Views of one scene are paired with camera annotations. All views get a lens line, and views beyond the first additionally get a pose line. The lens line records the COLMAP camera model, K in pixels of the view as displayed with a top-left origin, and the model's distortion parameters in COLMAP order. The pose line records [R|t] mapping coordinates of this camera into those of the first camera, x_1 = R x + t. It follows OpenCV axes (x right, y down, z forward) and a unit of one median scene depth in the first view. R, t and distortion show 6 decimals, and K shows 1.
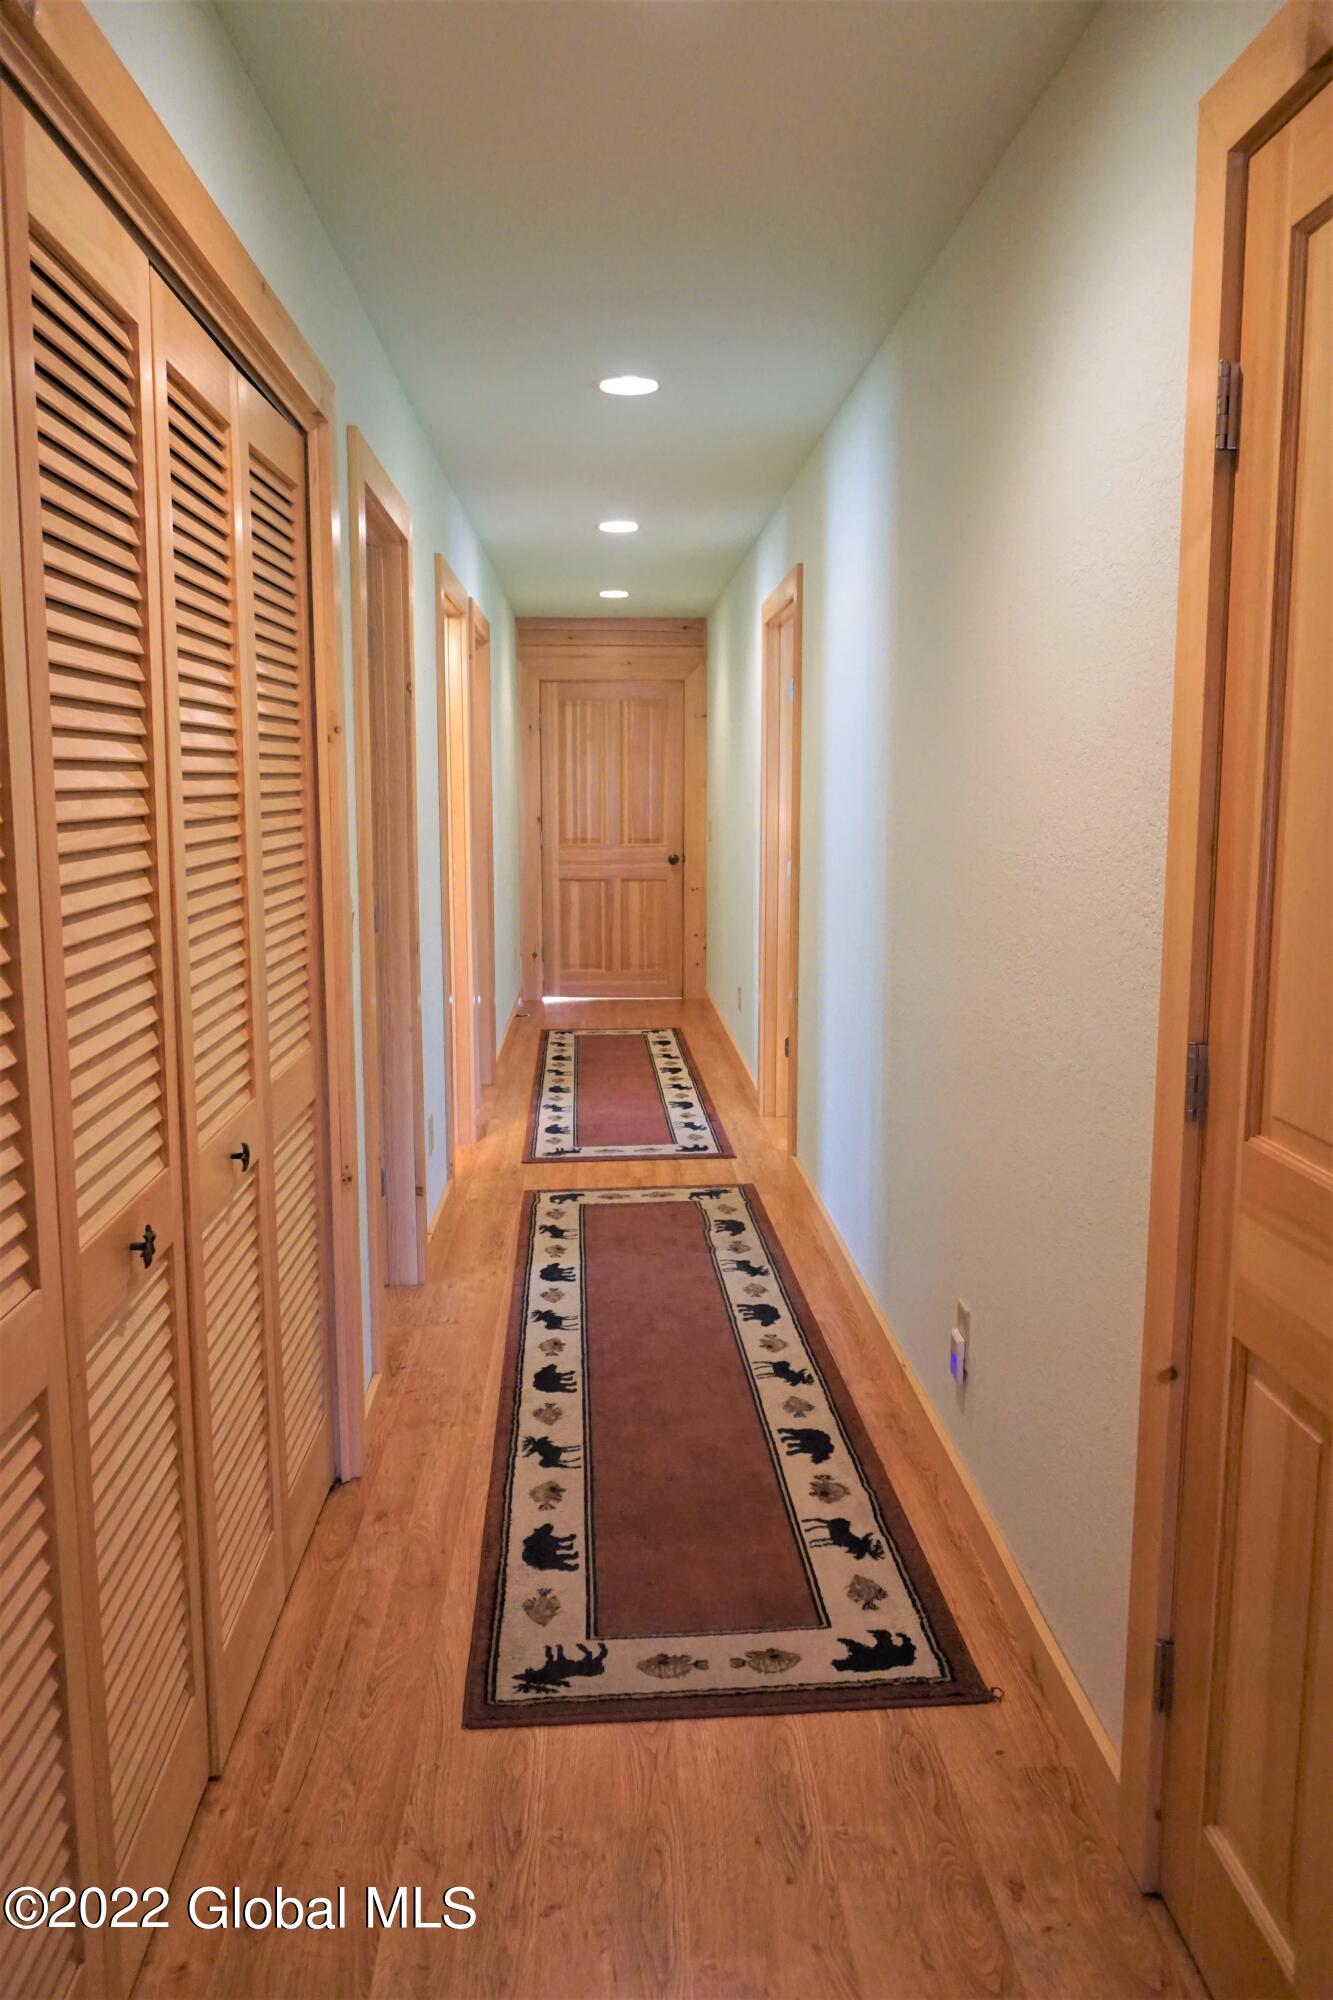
lens RADIAL K [[1473.7, 0, 666.9], [0, 1473.7, 998.4], [0, 0, 1]] dist [-0.033067, 0.026034]
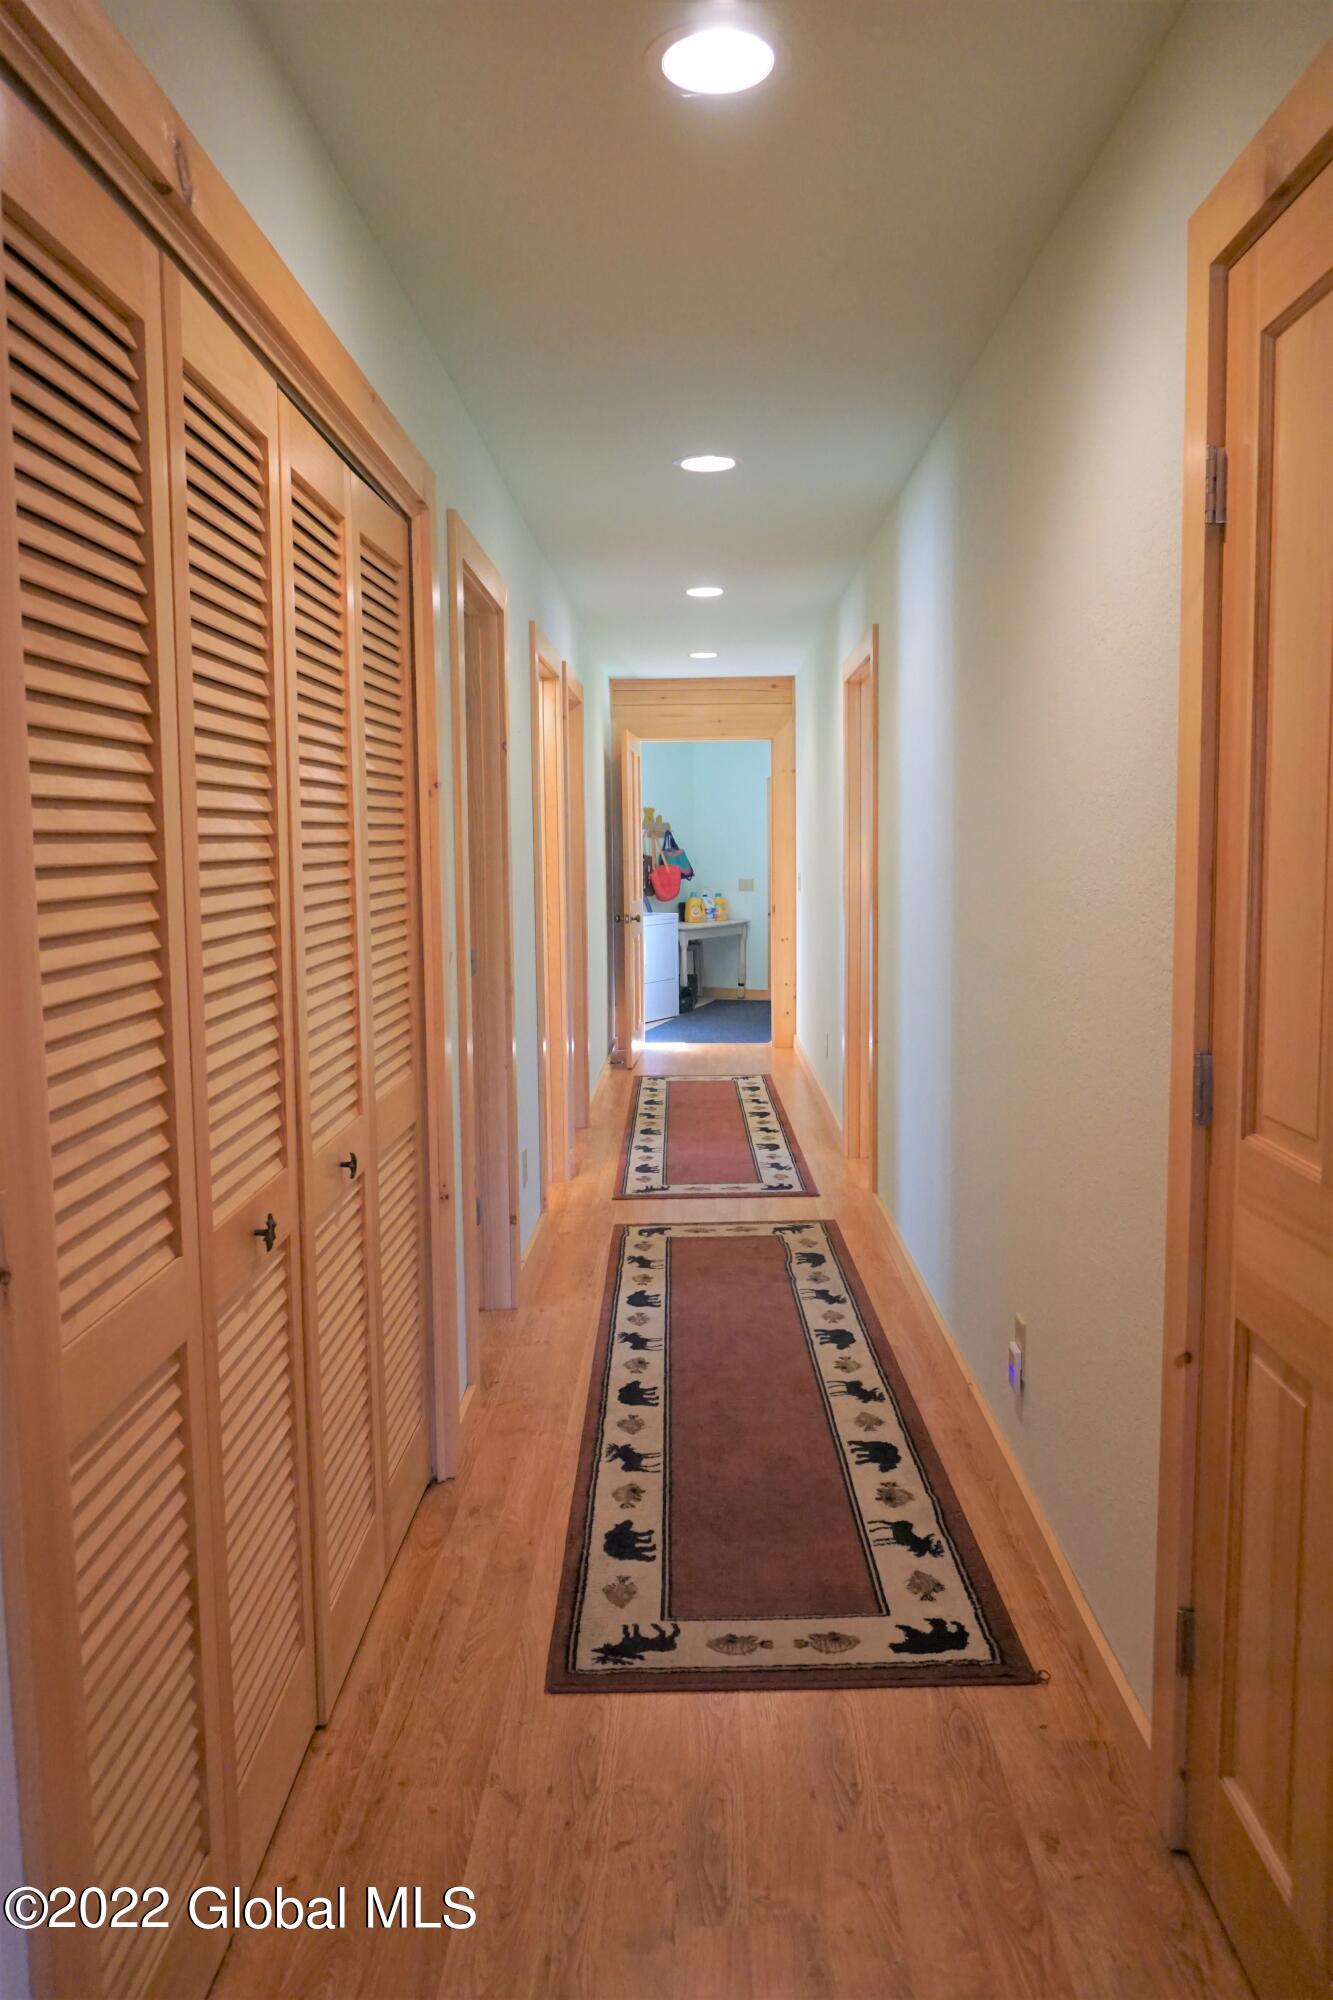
lens RADIAL K [[1473.7, 0, 667.0], [0, 1473.7, 998.4], [0, 0, 1]] dist [-0.033067, 0.026034]
pose [[0.997737, -0.003486, -0.067142, 0.027439], [0.000933, 0.999277, -0.038008, 0.024965], [0.067226, 0.037859, 0.997019, -0.105903]]
